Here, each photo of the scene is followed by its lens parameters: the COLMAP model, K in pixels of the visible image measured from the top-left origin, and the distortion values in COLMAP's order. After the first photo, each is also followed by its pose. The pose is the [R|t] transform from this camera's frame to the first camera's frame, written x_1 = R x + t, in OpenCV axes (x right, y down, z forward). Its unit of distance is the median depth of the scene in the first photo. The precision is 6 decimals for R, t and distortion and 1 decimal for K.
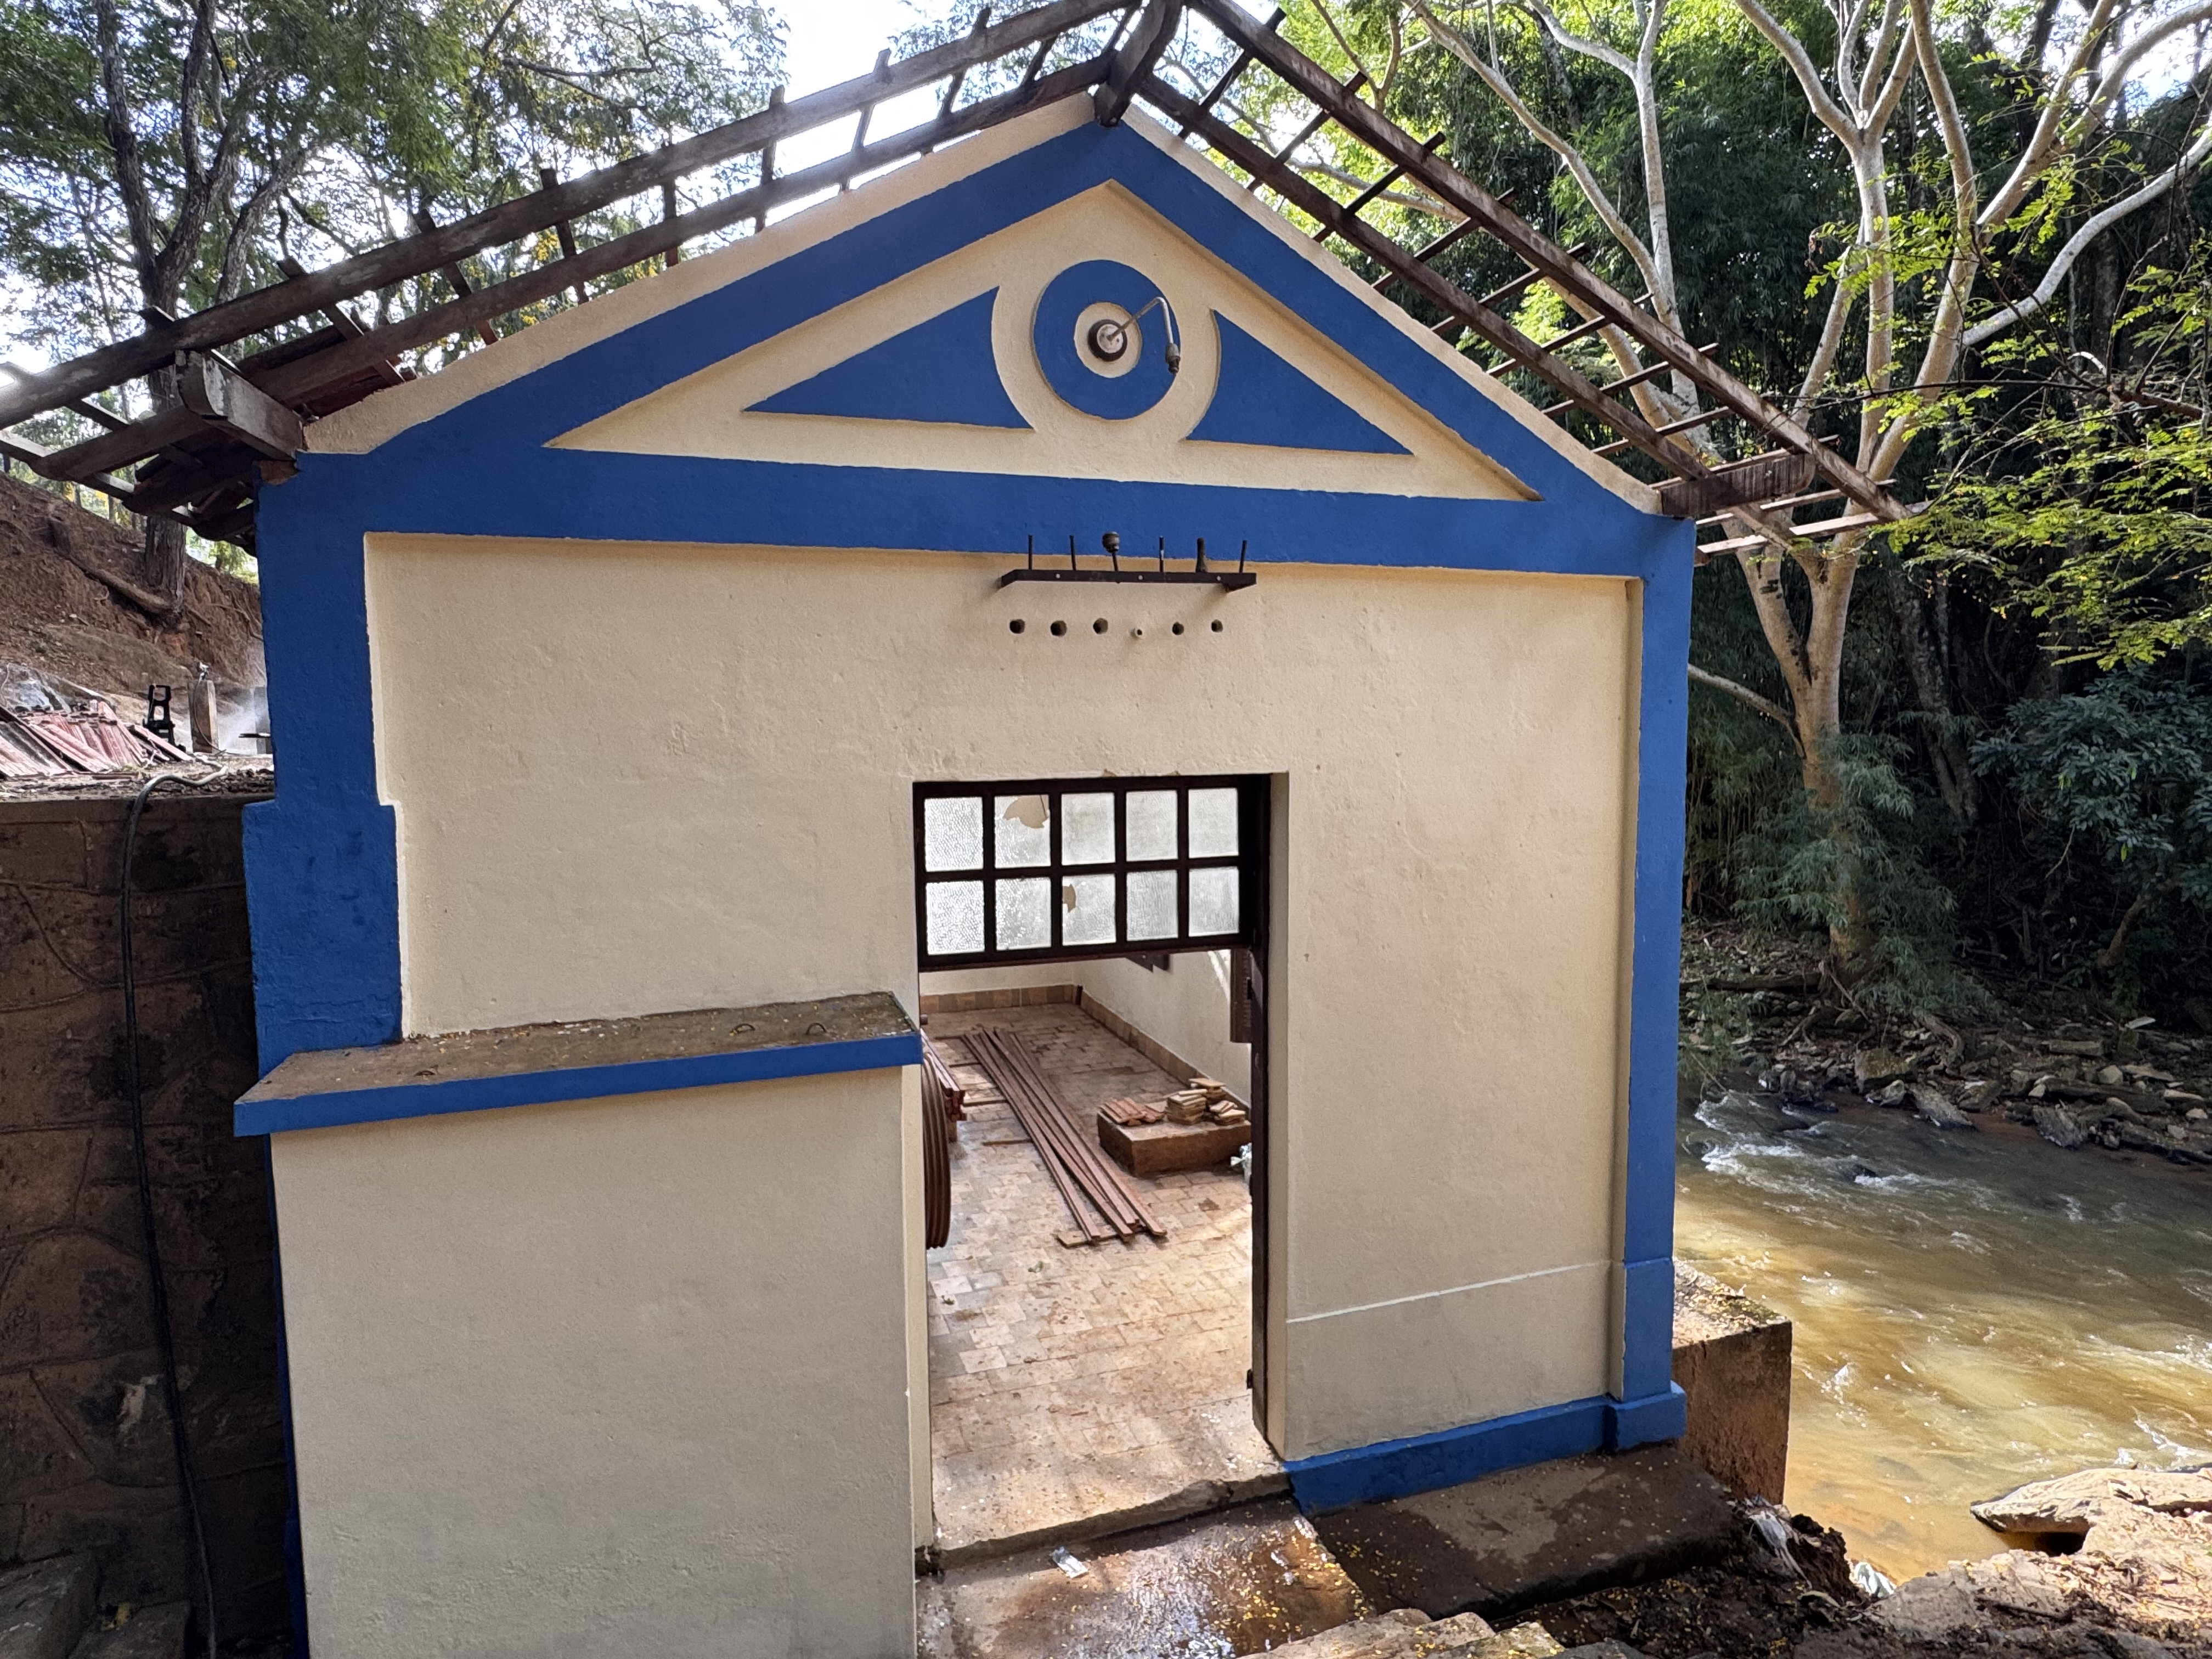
lens RADIAL K [[1180.8, 0, 1090.3], [0, 1180.8, 838.0], [0, 0, 1]] dist [-0.008720, -0.002079]
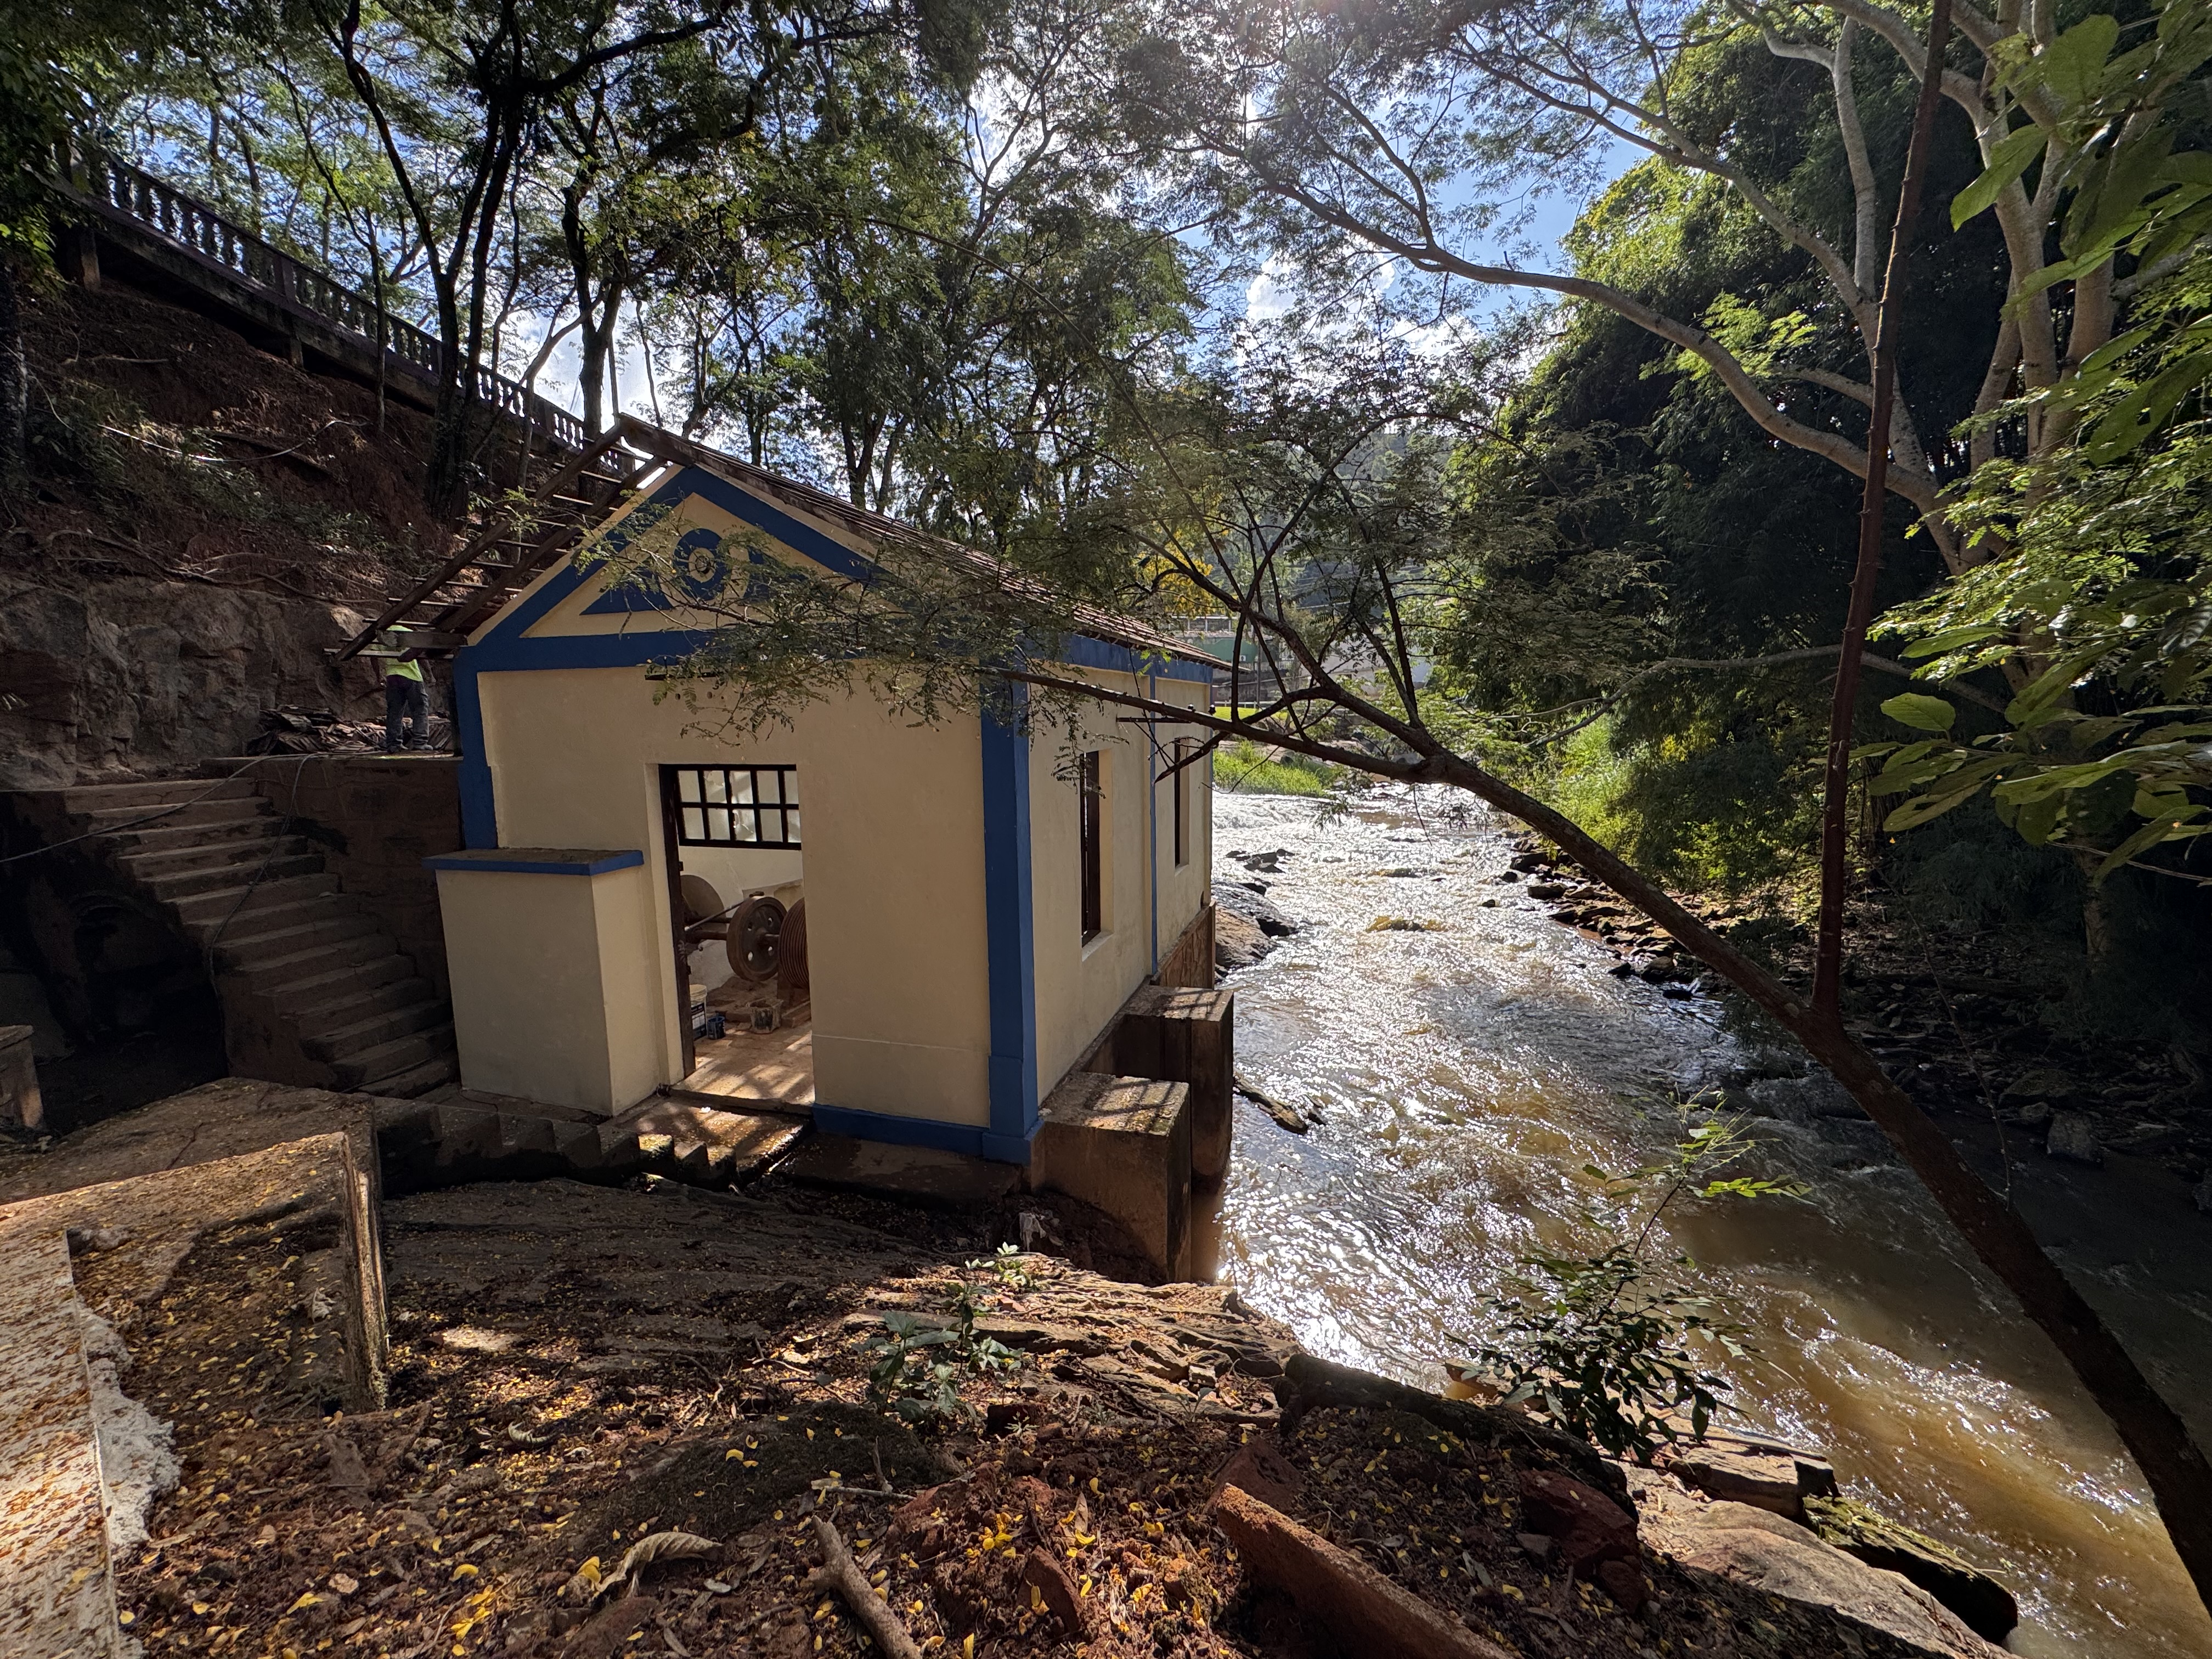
lens RADIAL K [[886.7, 0, 1107.3], [0, 886.7, 832.8], [0, 0, 1]] dist [-0.004100, 0.000471]
pose [[0.828644, 0.084968, -0.553290, 1.566893], [-0.049342, 0.995652, 0.079004, -0.092472], [0.557597, -0.038165, 0.829234, 0.032421]]
